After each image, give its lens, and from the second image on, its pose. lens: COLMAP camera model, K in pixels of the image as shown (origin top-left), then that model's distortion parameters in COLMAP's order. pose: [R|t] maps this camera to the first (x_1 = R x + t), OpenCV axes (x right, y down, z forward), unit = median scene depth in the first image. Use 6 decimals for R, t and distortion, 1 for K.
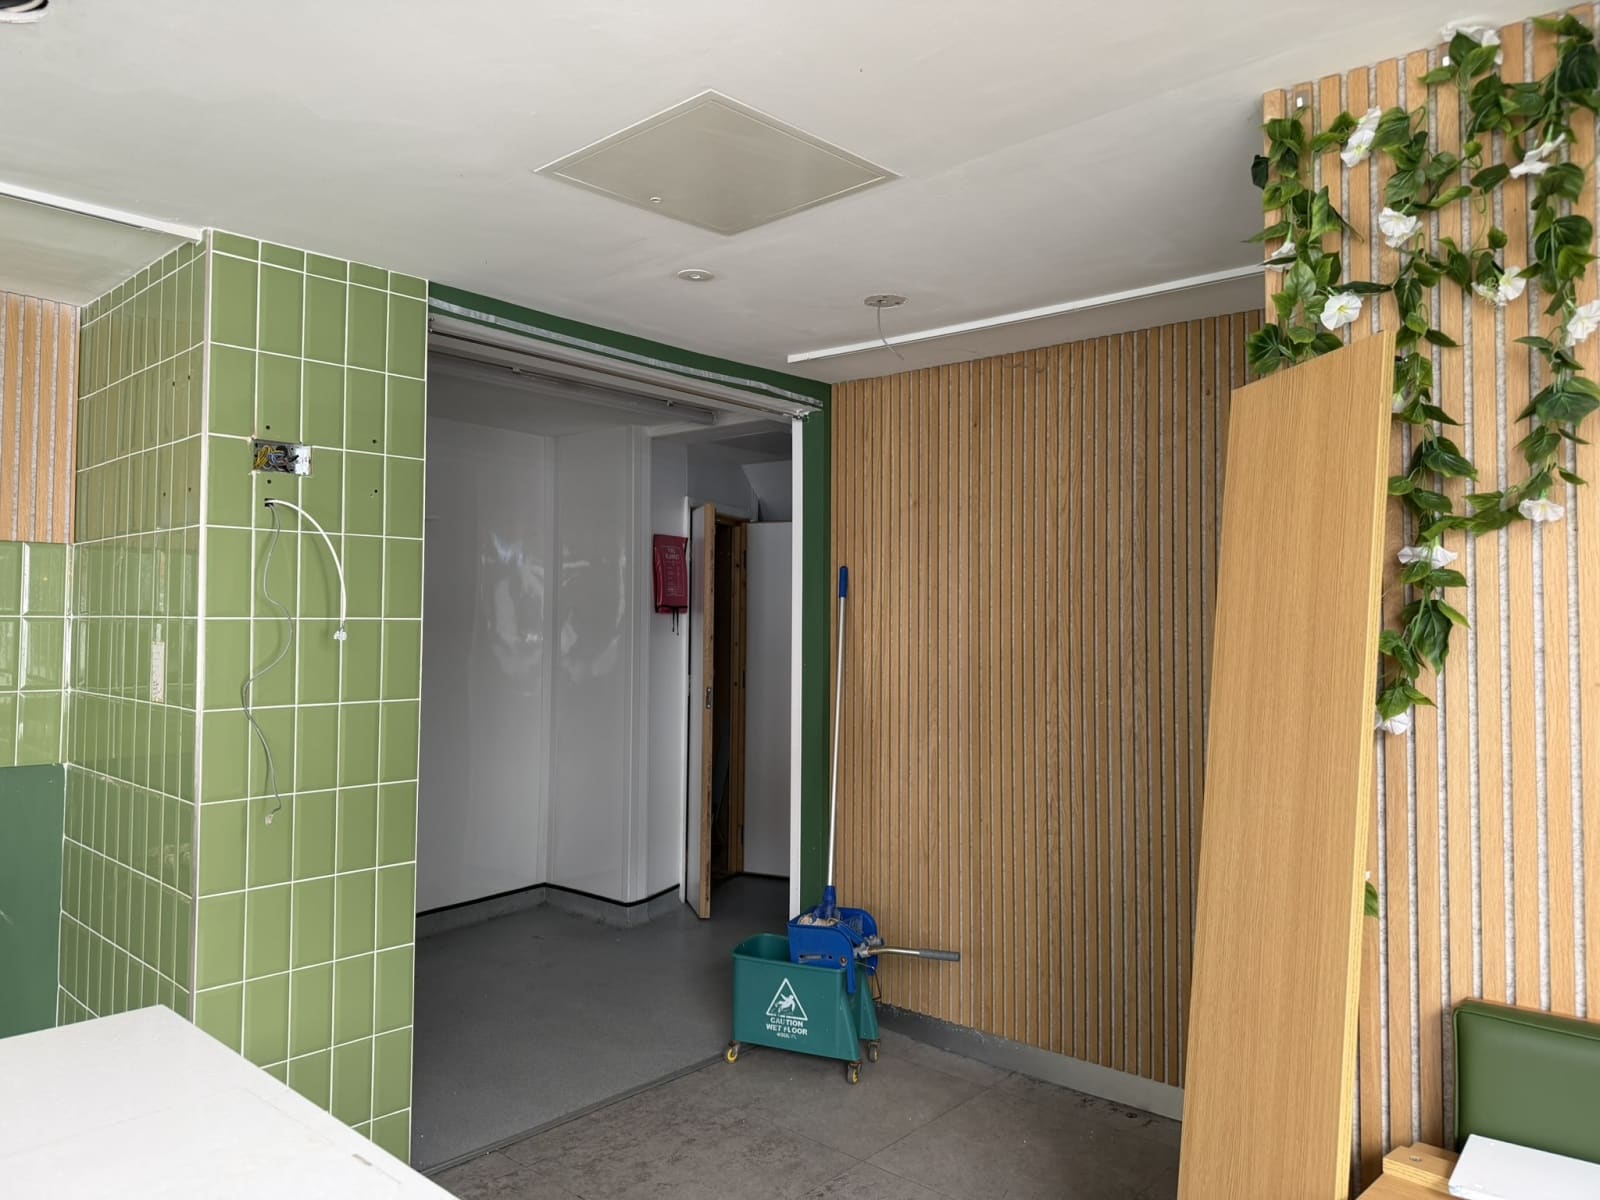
lens RADIAL K [[1114.4, 0, 771.6], [0, 1114.4, 574.2], [0, 0, 1]] dist [0.052465, -0.065250]
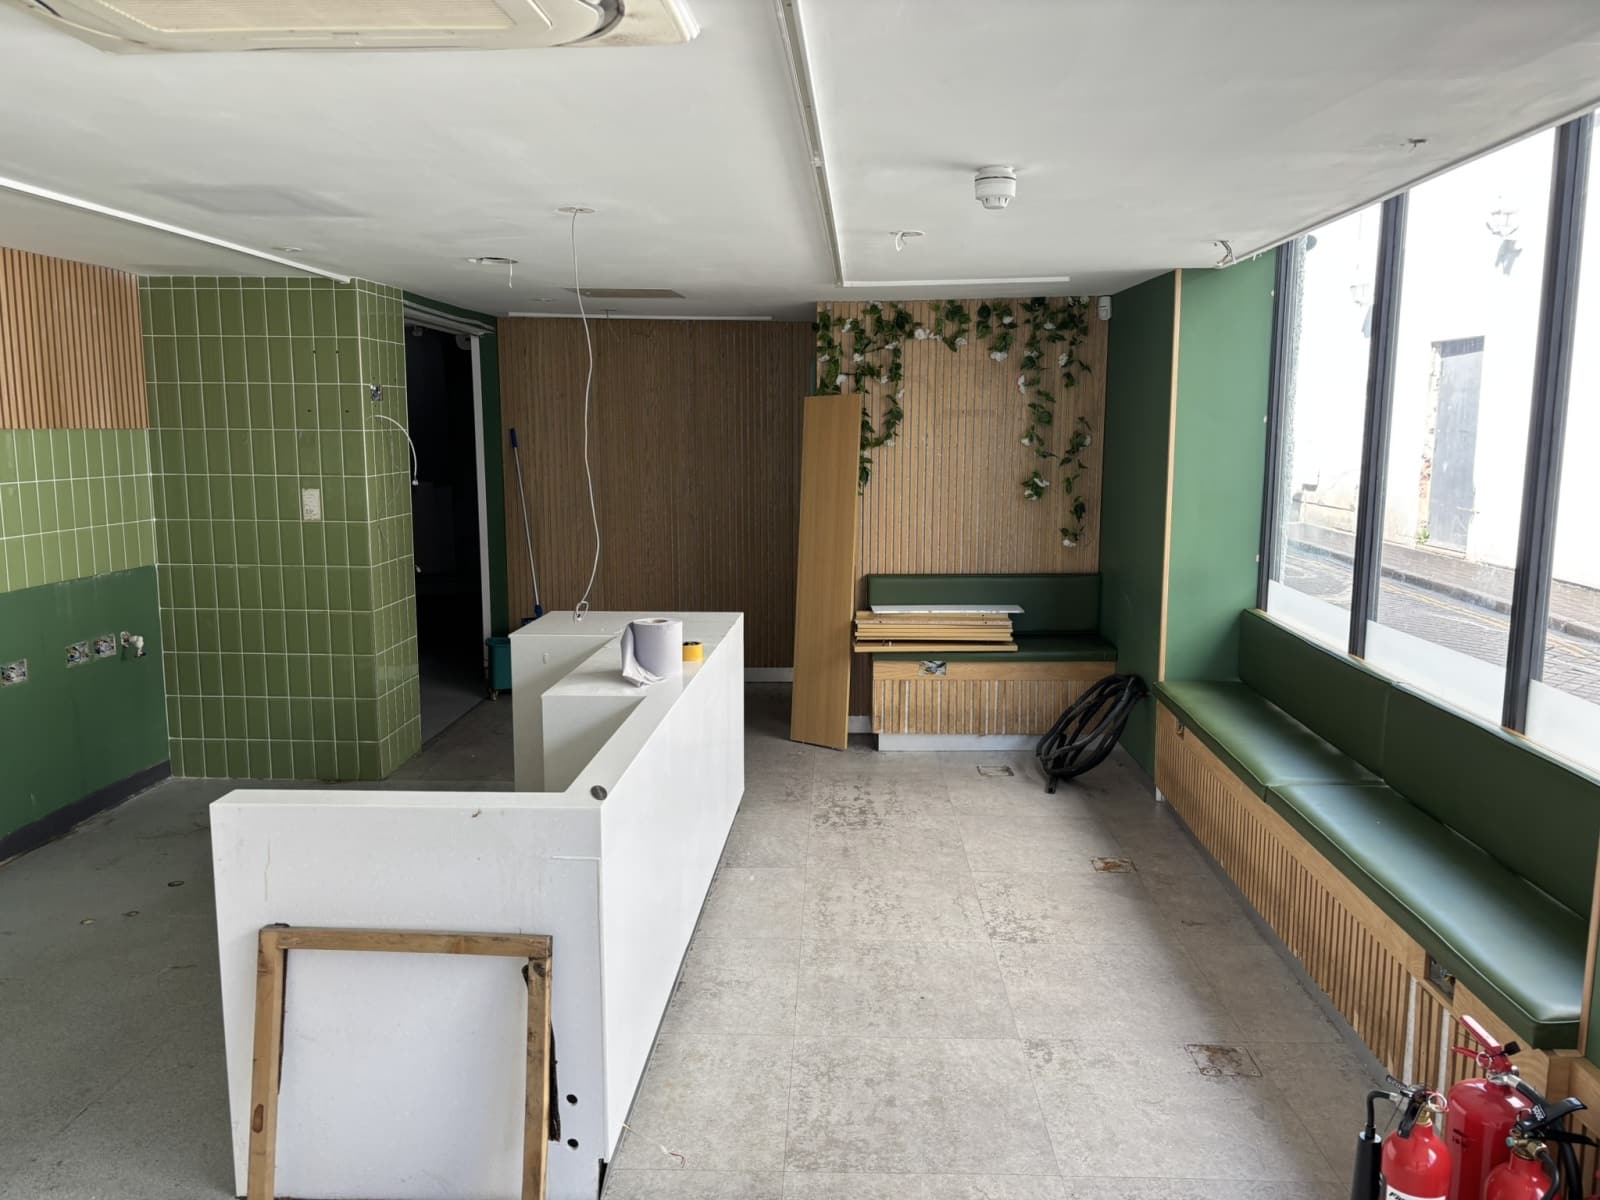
lens RADIAL K [[1215.0, 0, 812.4], [0, 1215.0, 597.6], [0, 0, 1]] dist [0.021442, -0.017339]
pose [[0.764120, -0.097001, 0.637739, -1.964339], [-0.024816, 0.983477, 0.179322, -0.244016], [-0.644596, -0.152850, 0.749088, -1.787944]]
